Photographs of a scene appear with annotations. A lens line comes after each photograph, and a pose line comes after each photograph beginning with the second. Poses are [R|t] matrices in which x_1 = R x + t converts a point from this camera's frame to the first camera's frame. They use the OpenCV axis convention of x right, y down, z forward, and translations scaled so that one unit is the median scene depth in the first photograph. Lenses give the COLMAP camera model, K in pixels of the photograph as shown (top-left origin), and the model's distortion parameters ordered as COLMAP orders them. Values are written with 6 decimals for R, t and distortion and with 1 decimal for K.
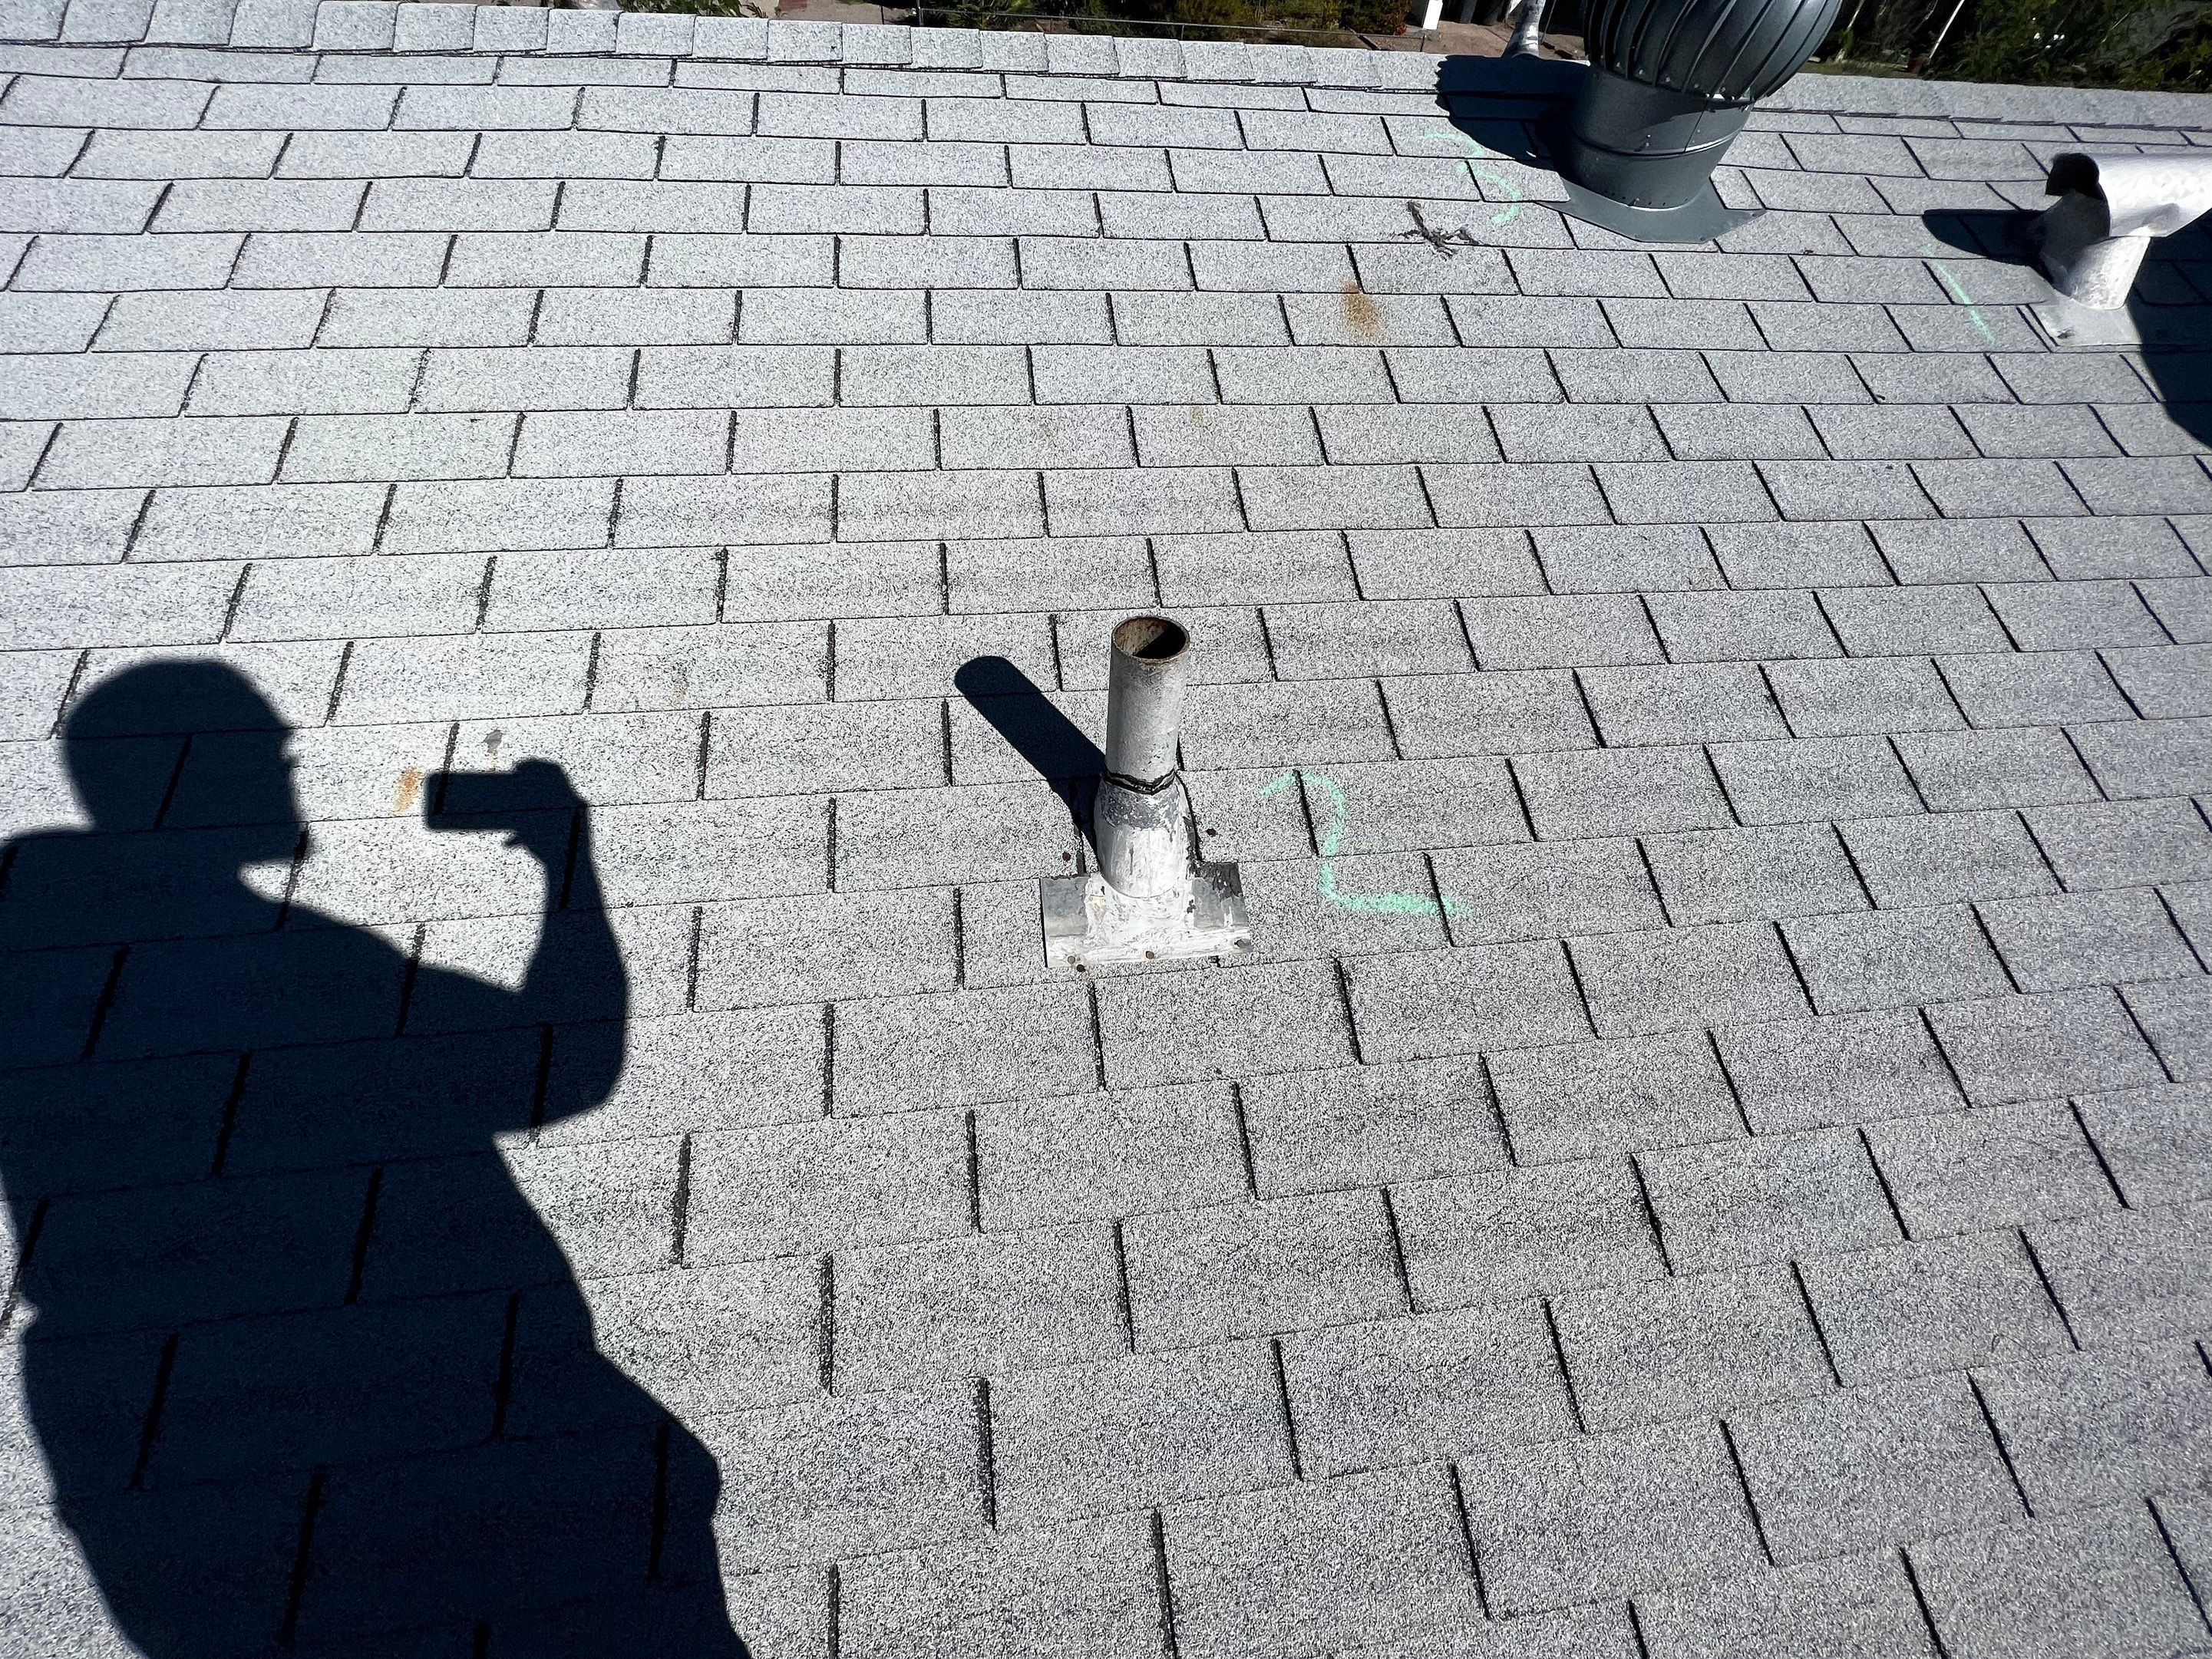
lens RADIAL K [[897.3, 0, 1105.5], [0, 897.3, 822.1], [0, 0, 1]] dist [-0.000945, 0.000165]
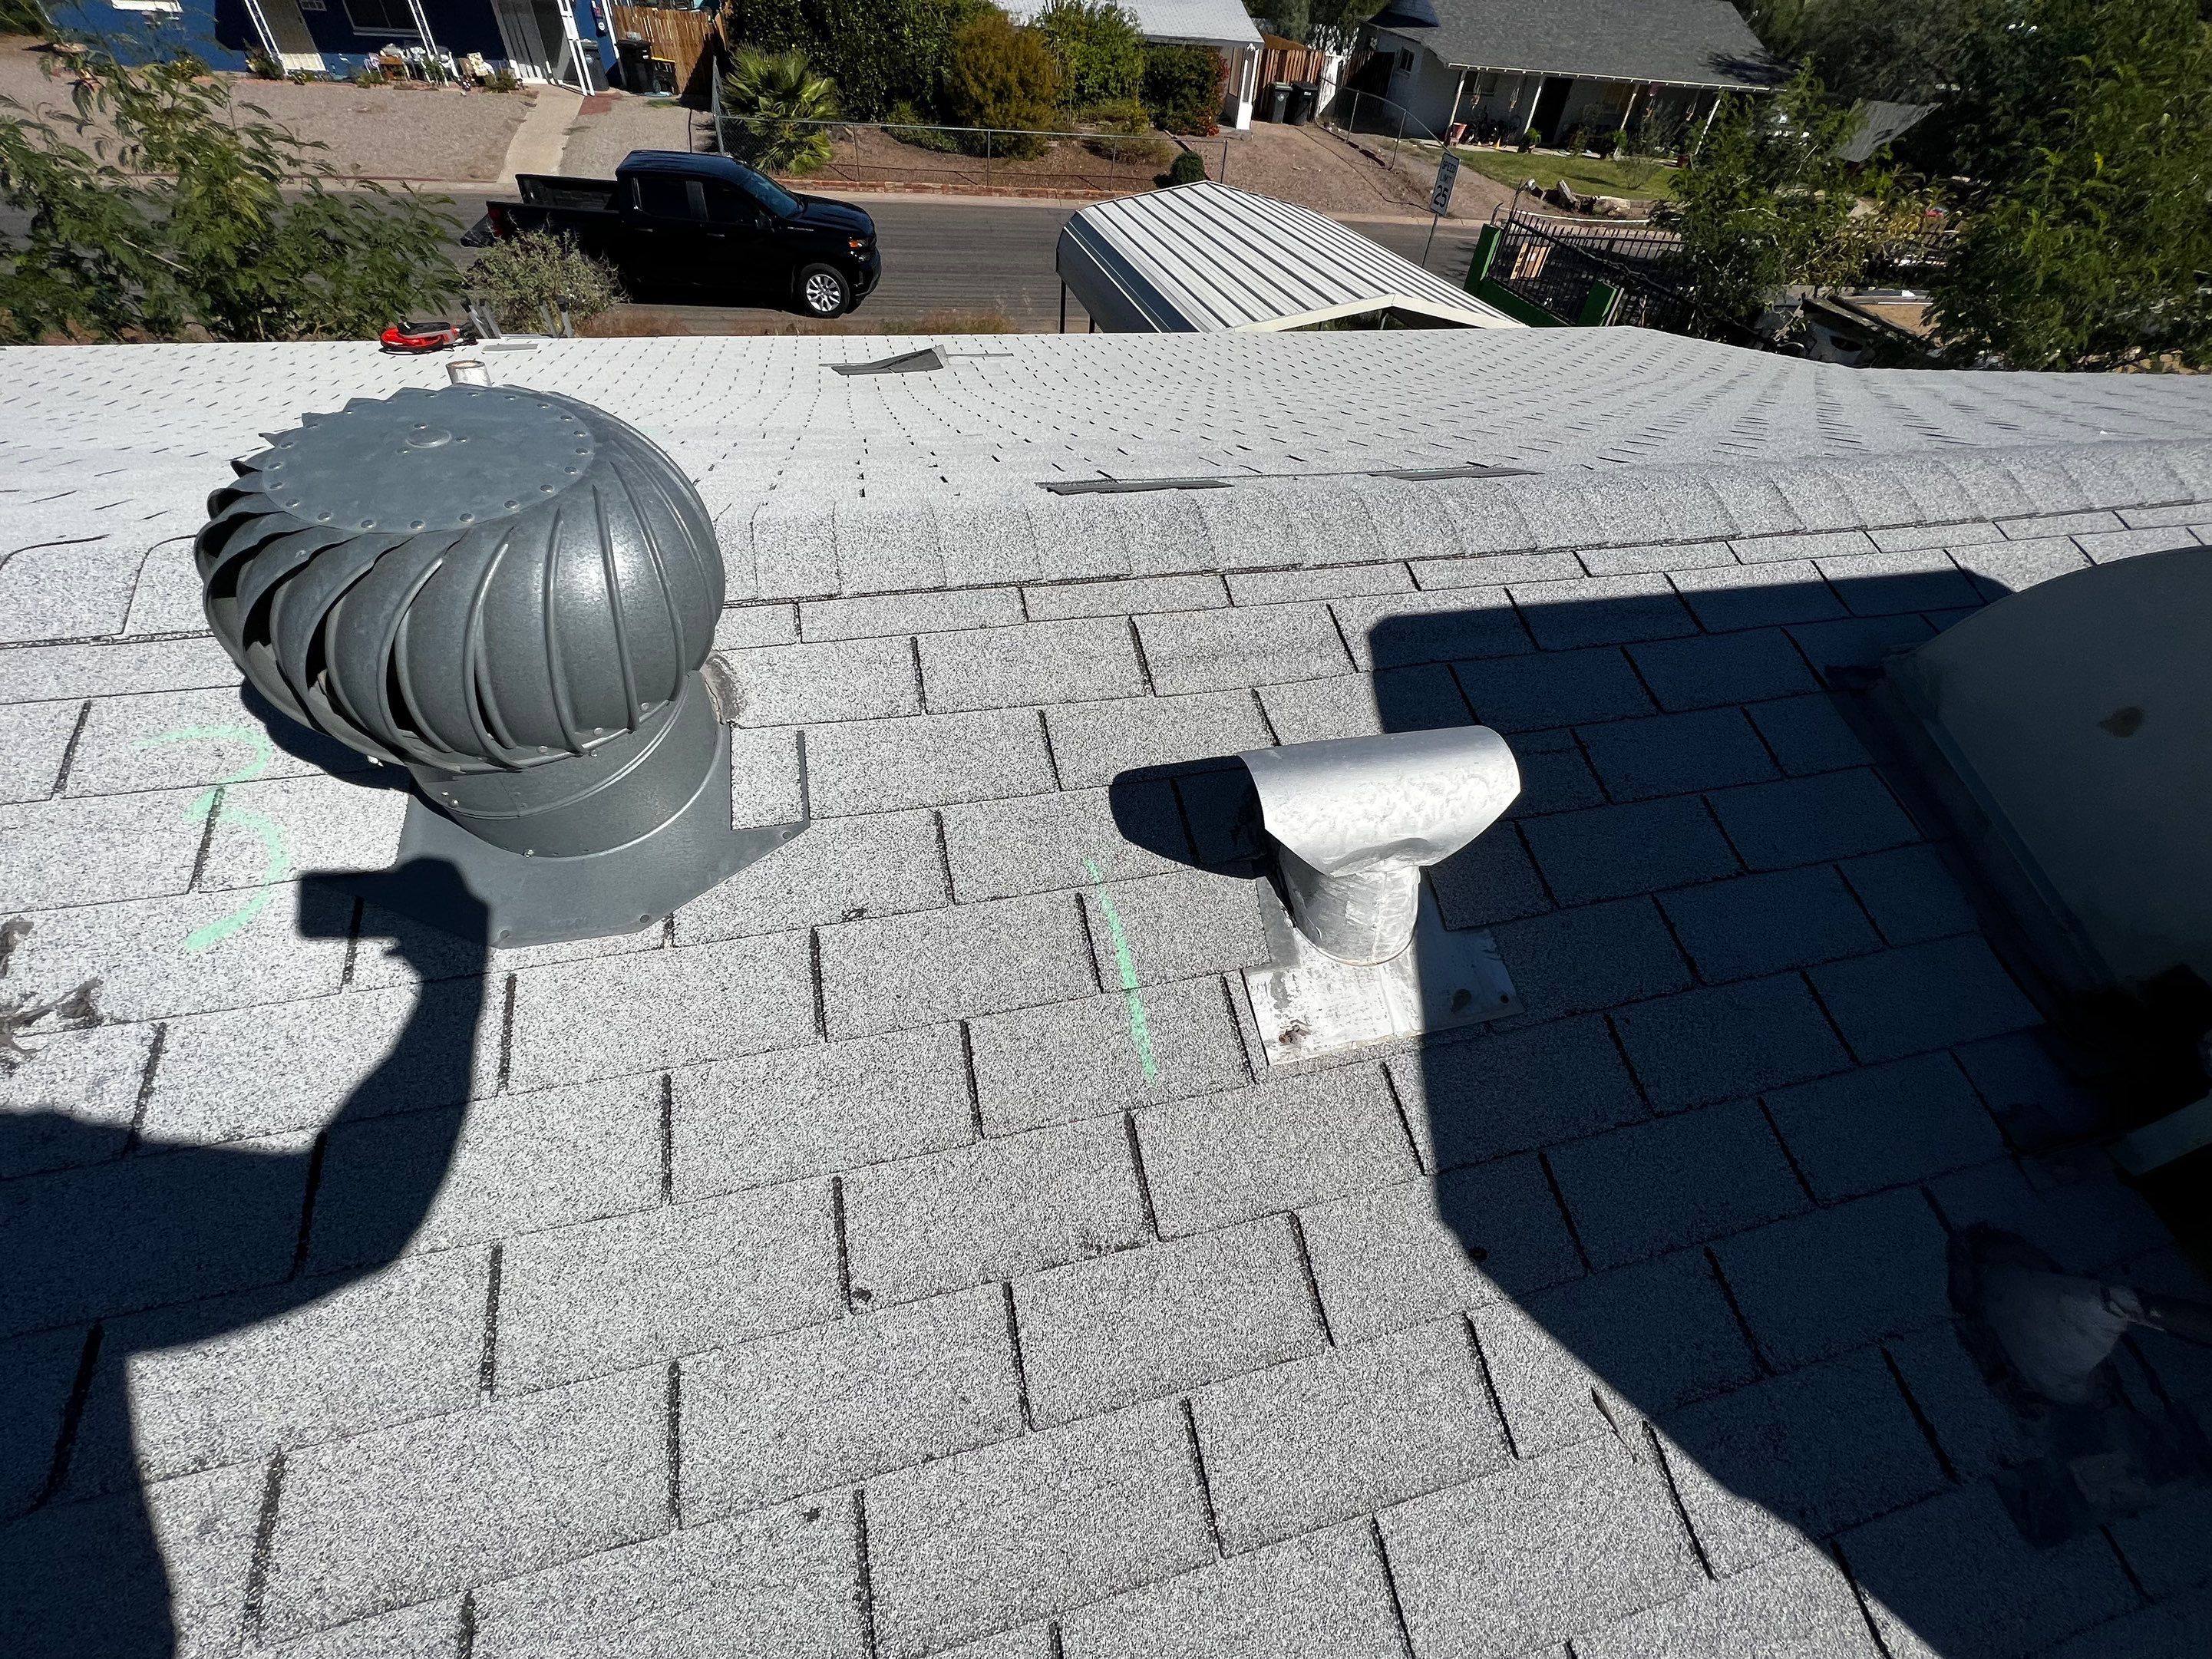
lens RADIAL K [[888.2, 0, 1106.0], [0, 888.2, 829.5], [0, 0, 1]] dist [0.000949, 0.000159]
pose [[0.993958, -0.070994, 0.083711, 1.017697], [0.074800, 0.996261, -0.043238, -0.739048], [-0.080328, 0.049238, 0.995552, 0.471806]]
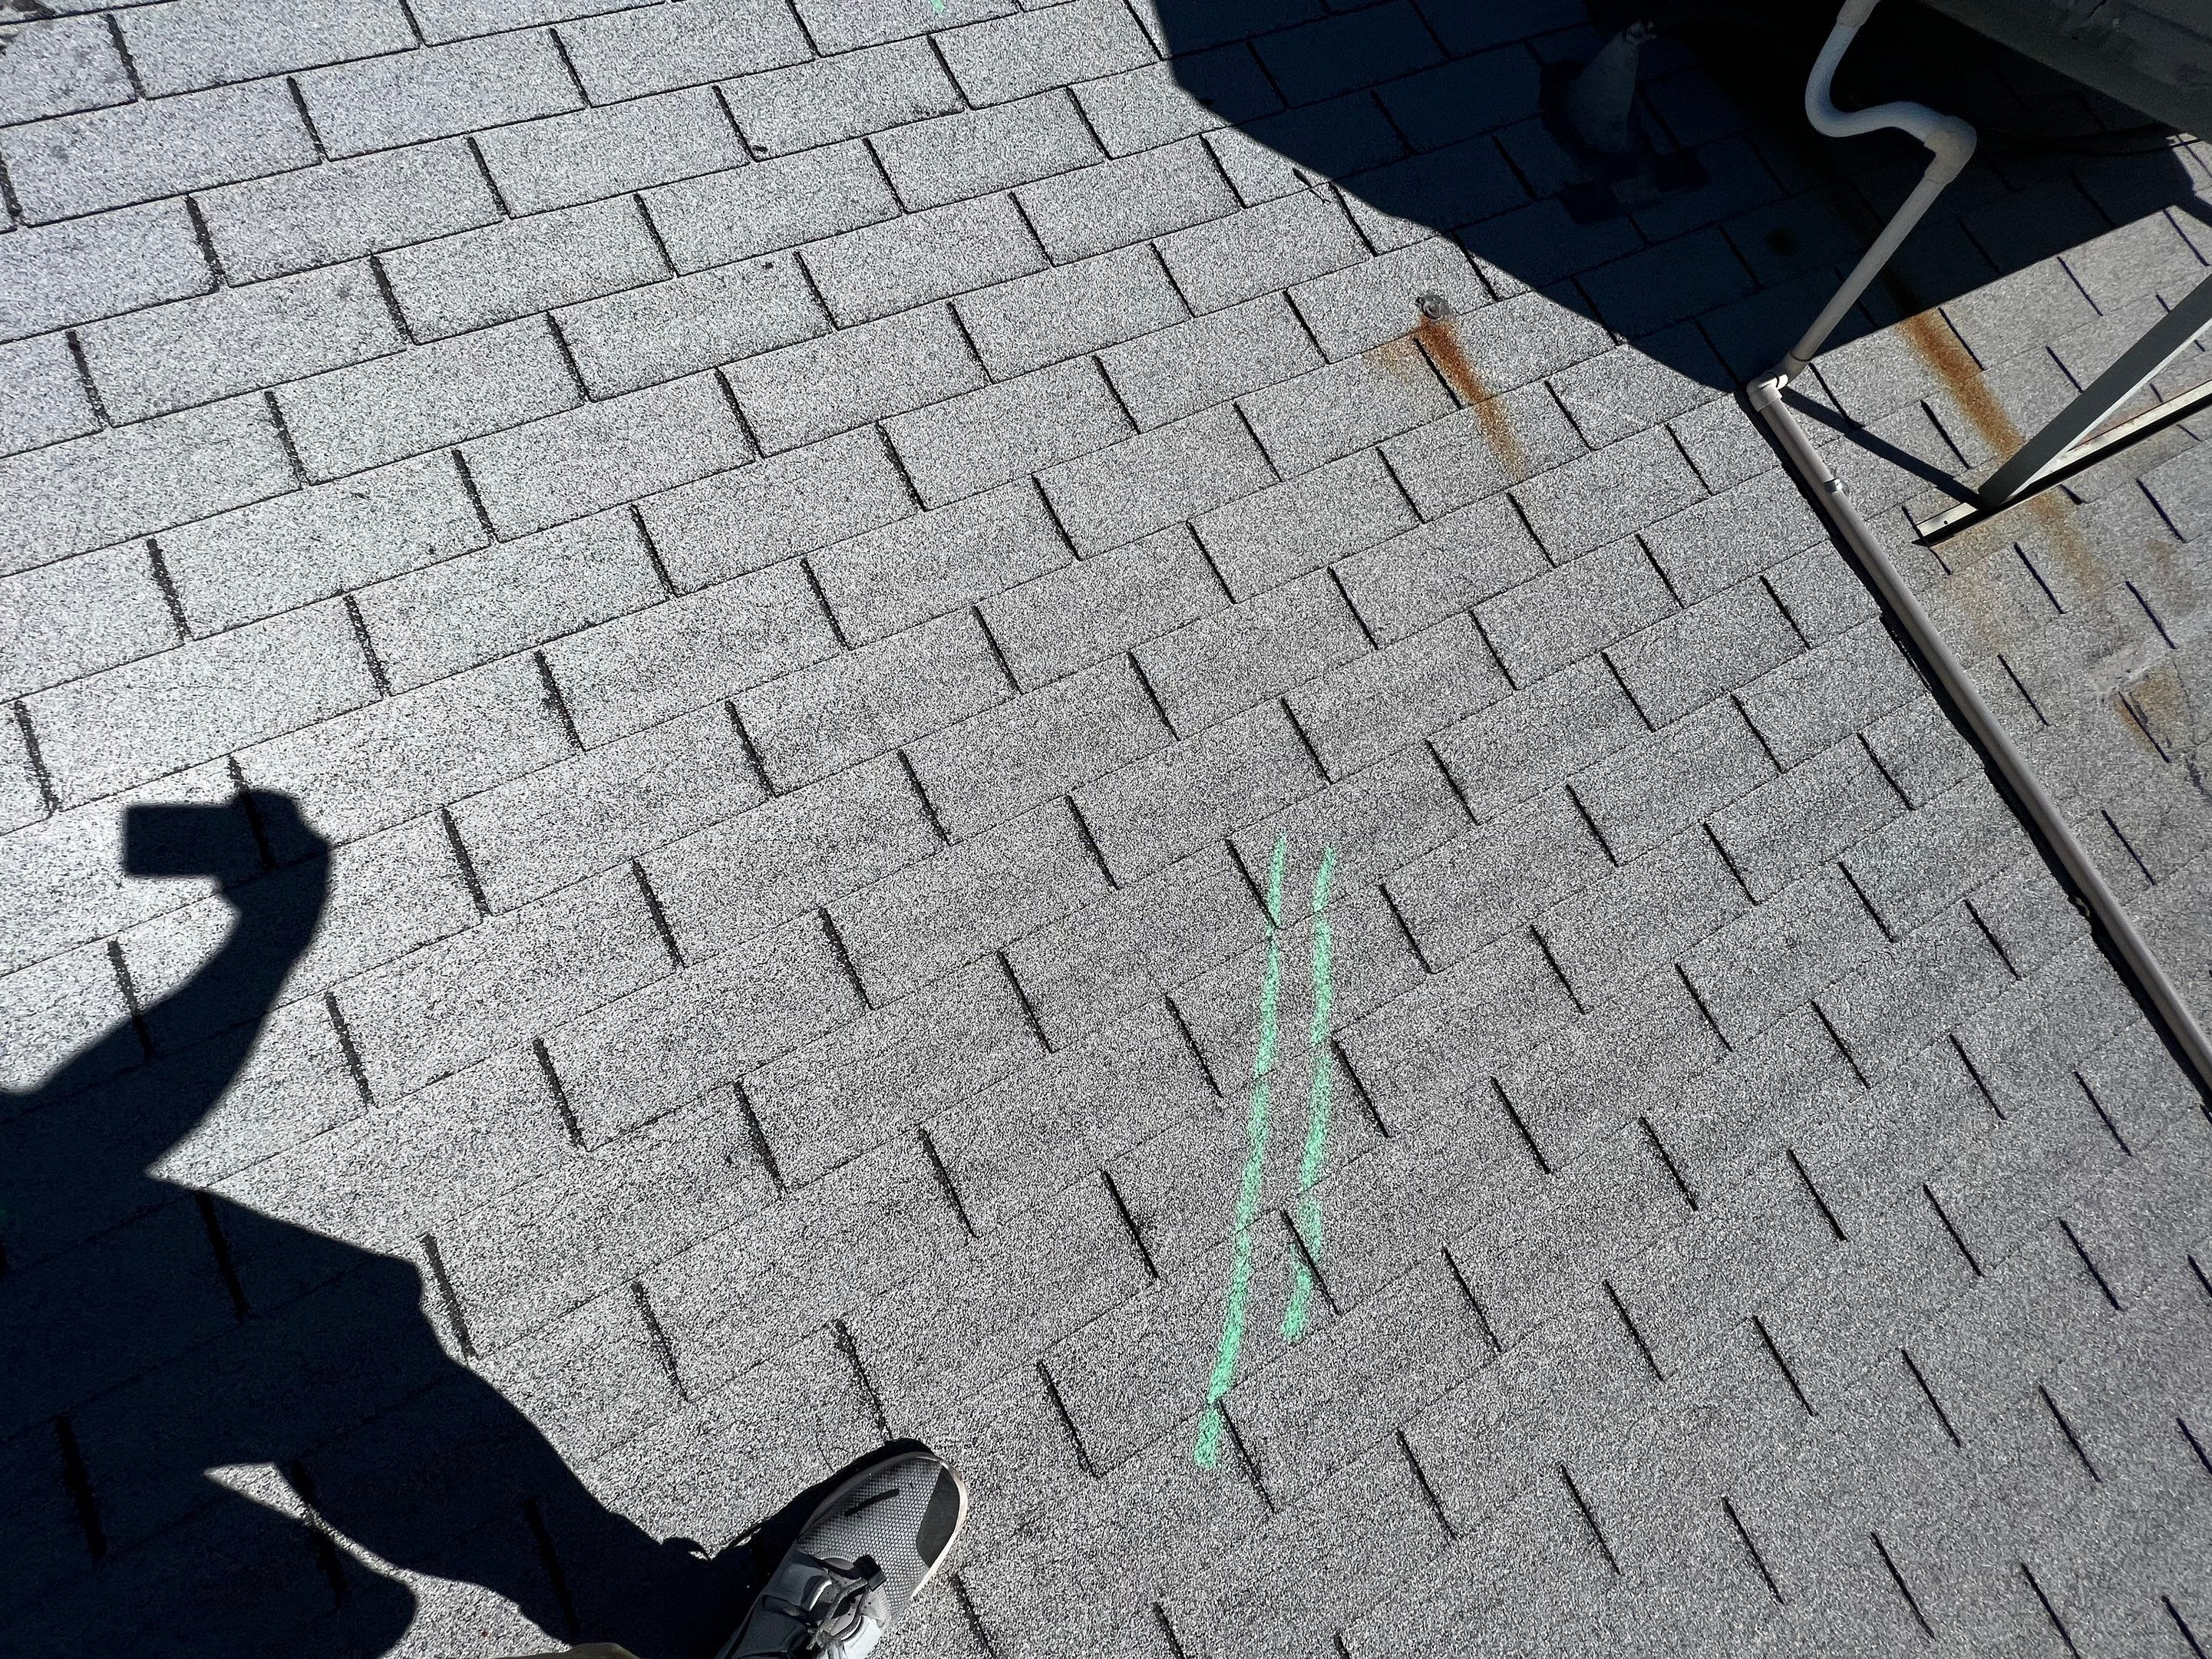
lens RADIAL K [[890.8, 0, 1100.6], [0, 890.8, 823.5], [0, 0, 1]] dist [-0.002575, 0.001099]
pose [[0.934132, -0.332322, 0.130229, 0.877414], [0.290510, 0.919869, 0.263525, -0.090656], [-0.207369, -0.208334, 0.955822, 0.159892]]
